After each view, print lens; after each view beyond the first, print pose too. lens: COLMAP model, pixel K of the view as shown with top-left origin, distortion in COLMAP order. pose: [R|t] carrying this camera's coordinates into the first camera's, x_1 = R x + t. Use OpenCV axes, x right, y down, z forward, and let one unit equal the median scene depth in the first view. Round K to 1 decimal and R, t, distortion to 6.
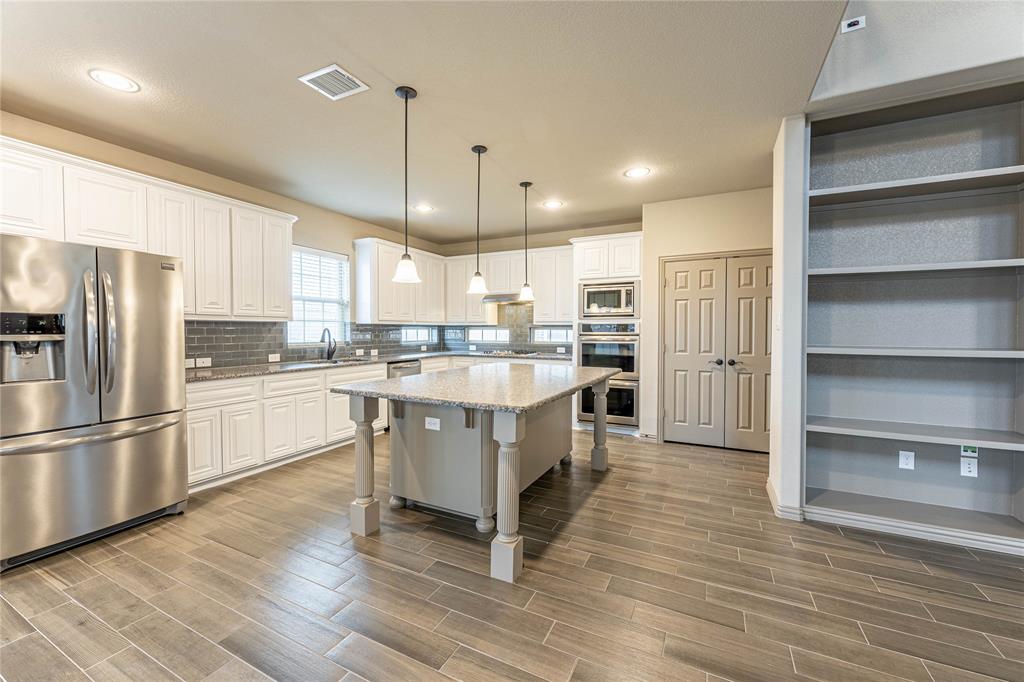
lens RADIAL K [[407.6, 0, 508.5], [0, 407.6, 338.1], [0, 0, 1]] dist [0.000164, -0.000093]
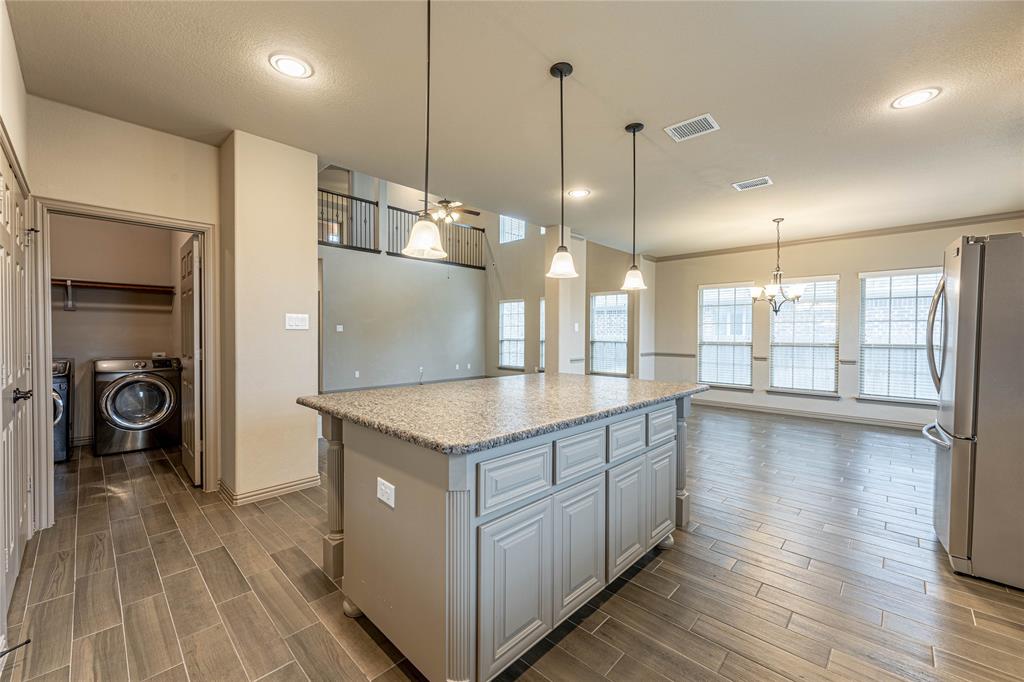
lens RADIAL K [[406.4, 0, 509.7], [0, 406.4, 337.0], [0, 0, 1]] dist [0.000645, -0.000073]
pose [[-0.956843, -0.007537, 0.290509, -0.132018], [0.001176, 0.999555, 0.029806, -0.021938], [-0.290604, 0.028861, -0.956408, 1.168001]]
